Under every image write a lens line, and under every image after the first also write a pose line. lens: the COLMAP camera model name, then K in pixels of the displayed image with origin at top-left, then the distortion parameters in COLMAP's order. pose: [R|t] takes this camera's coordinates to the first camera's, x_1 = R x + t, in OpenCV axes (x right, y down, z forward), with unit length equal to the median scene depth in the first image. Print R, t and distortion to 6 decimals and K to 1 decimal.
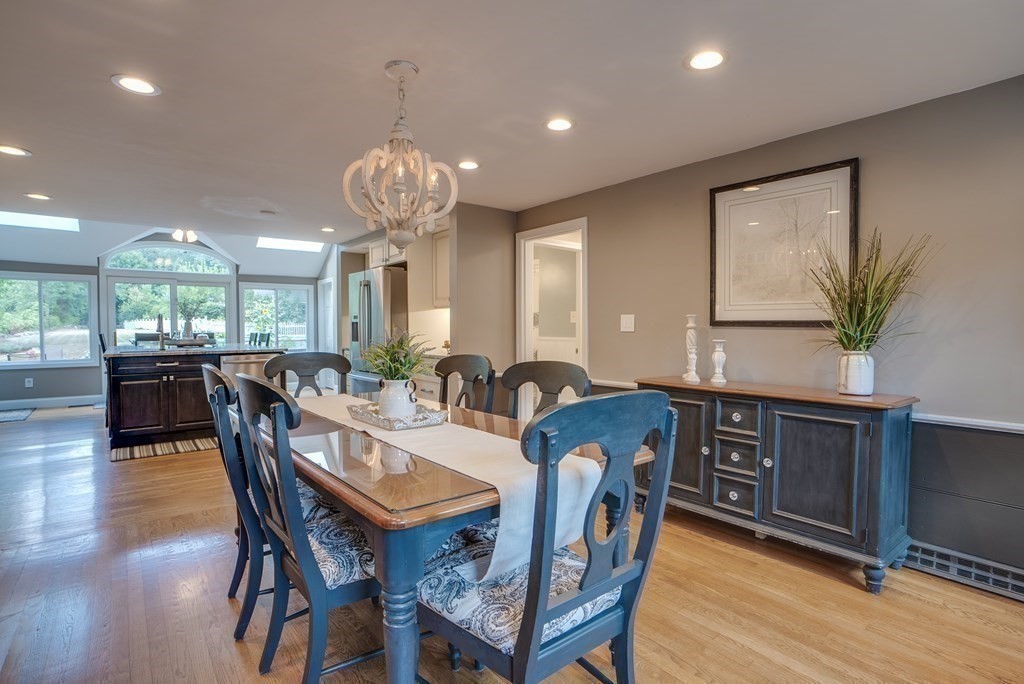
lens RADIAL K [[503.6, 0, 510.1], [0, 503.6, 342.6], [0, 0, 1]] dist [-0.052015, 0.017616]
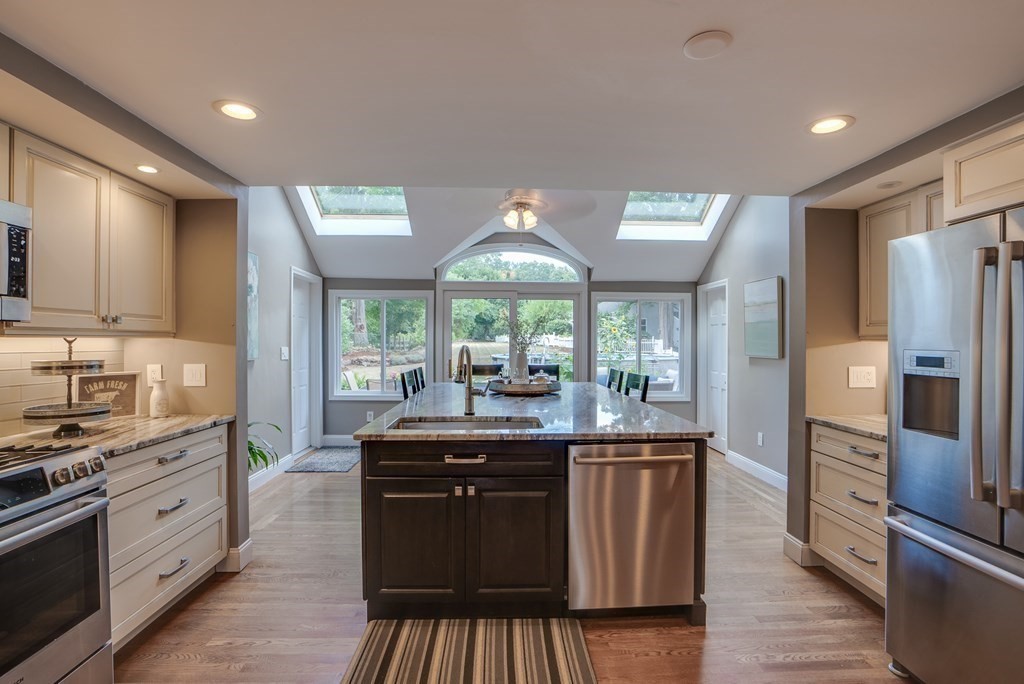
lens RADIAL K [[487.4, 0, 510.2], [0, 487.4, 343.3], [0, 0, 1]] dist [-0.054047, 0.012150]
pose [[0.801336, 0.008016, -0.598161, -0.221871], [-0.023941, 0.999539, -0.018679, -0.032074], [0.597735, 0.029289, 0.801158, 0.373691]]
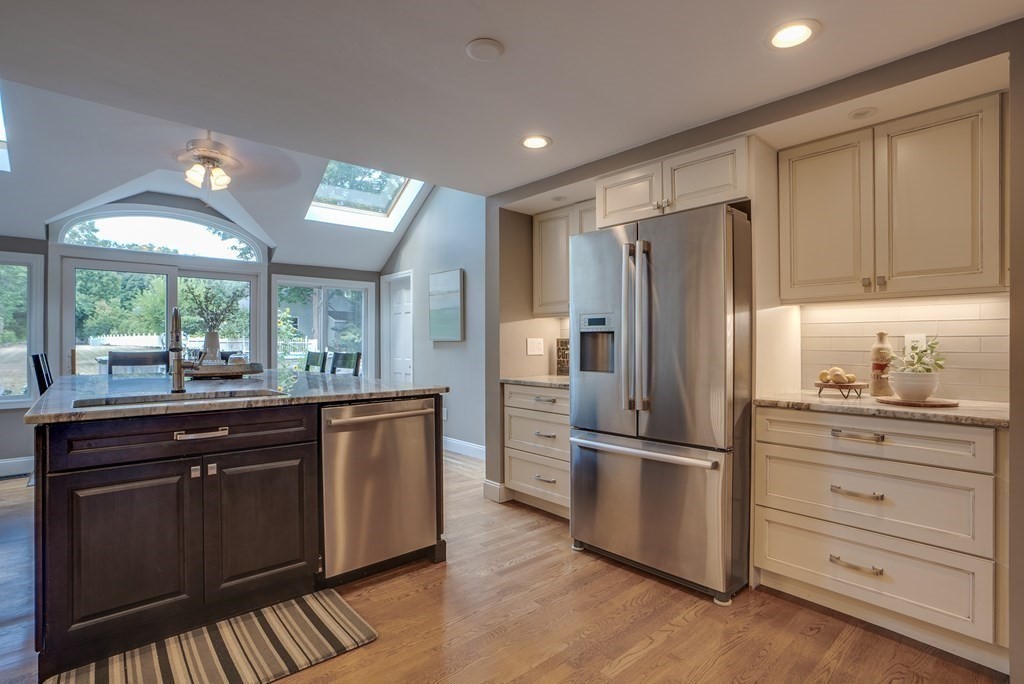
lens RADIAL K [[503.6, 0, 511.7], [0, 503.6, 342.4], [0, 0, 1]] dist [-0.052015, 0.017616]
pose [[0.998931, 0.001410, 0.046206, -0.264867], [0.000181, 0.999407, -0.034422, -0.008705], [-0.046227, 0.034394, 0.998339, 0.336914]]
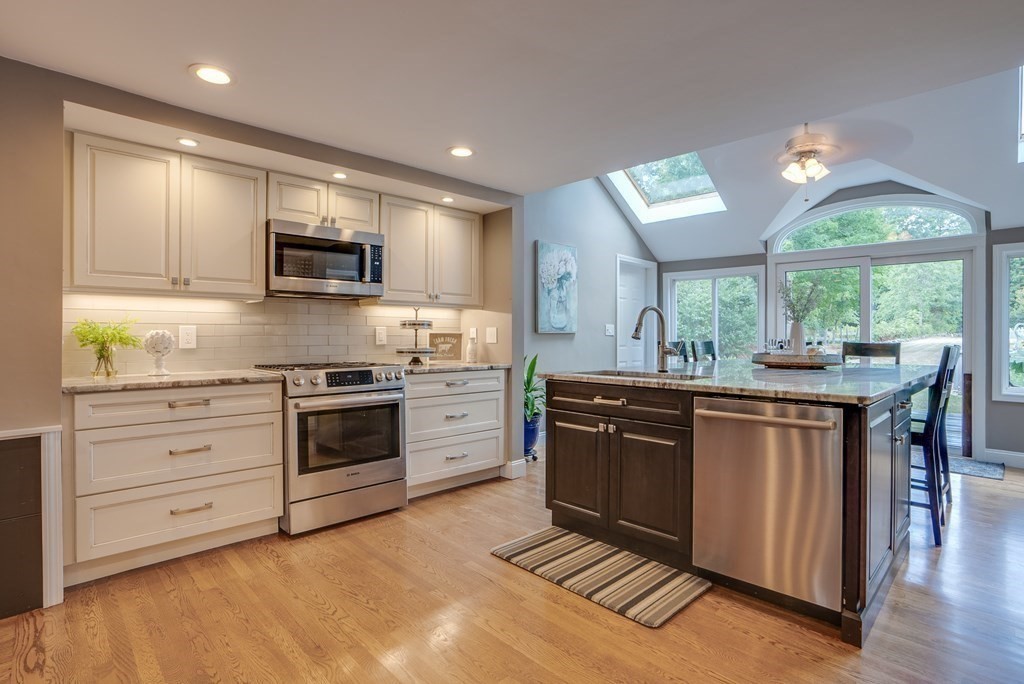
lens RADIAL K [[503.6, 0, 520.0], [0, 503.6, 336.0], [0, 0, 1]] dist [-0.052015, 0.017616]
pose [[0.100669, 0.005764, -0.994903, -0.098913], [-0.035558, 0.999365, 0.002192, -0.012873], [0.994284, 0.035156, 0.100810, 0.481355]]
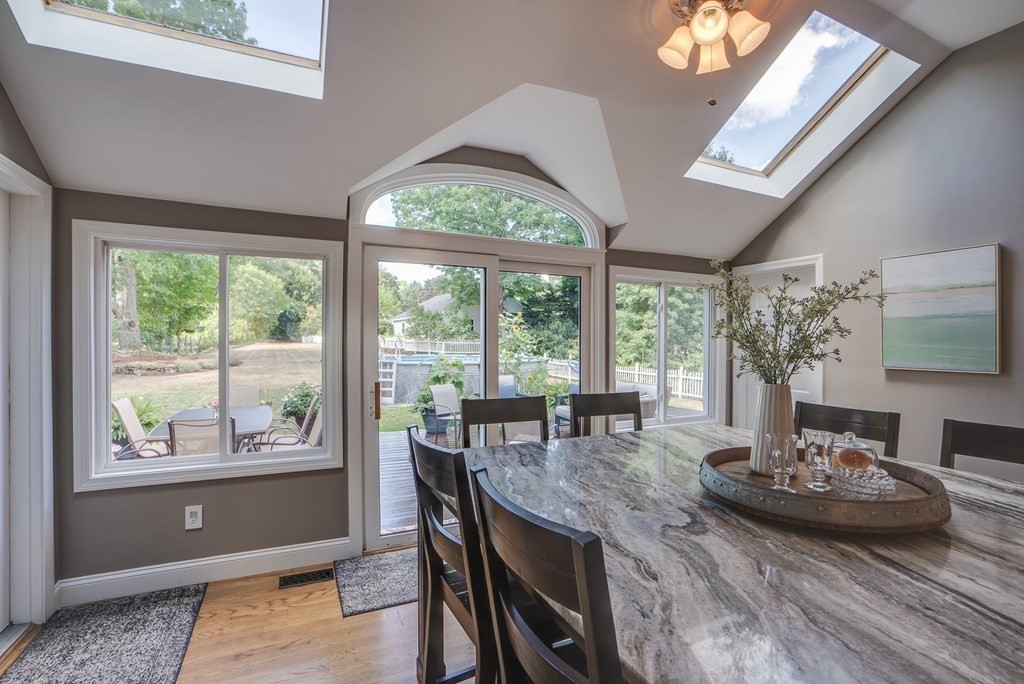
lens RADIAL K [[468.5, 0, 514.6], [0, 468.5, 340.9], [0, 0, 1]] dist [-0.045460, 0.003877]
pose [[0.973076, 0.004532, -0.230438, -0.546479], [-0.012173, 0.999422, -0.031748, -0.040770], [0.230161, 0.033699, 0.972569, 0.585838]]
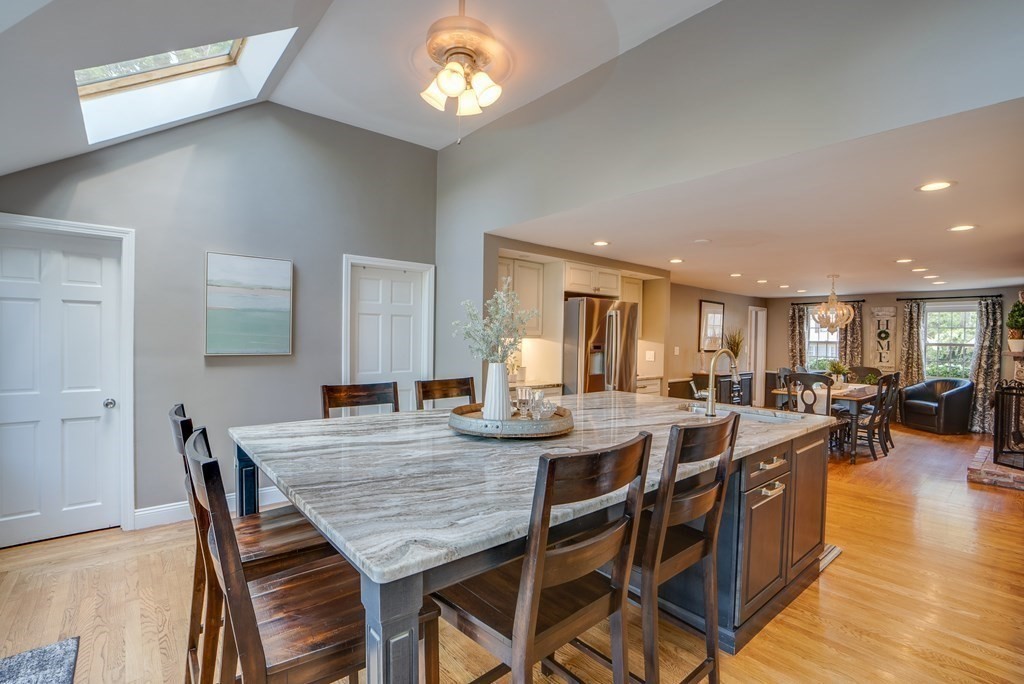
lens RADIAL K [[468.5, 0, 515.7], [0, 468.5, 341.7], [0, 0, 1]] dist [-0.045460, 0.003877]
pose [[-0.020970, -0.010241, 0.999728, -0.739918], [0.014573, 0.999838, 0.010548, -0.045547], [-0.999674, 0.014790, -0.020817, 0.753639]]
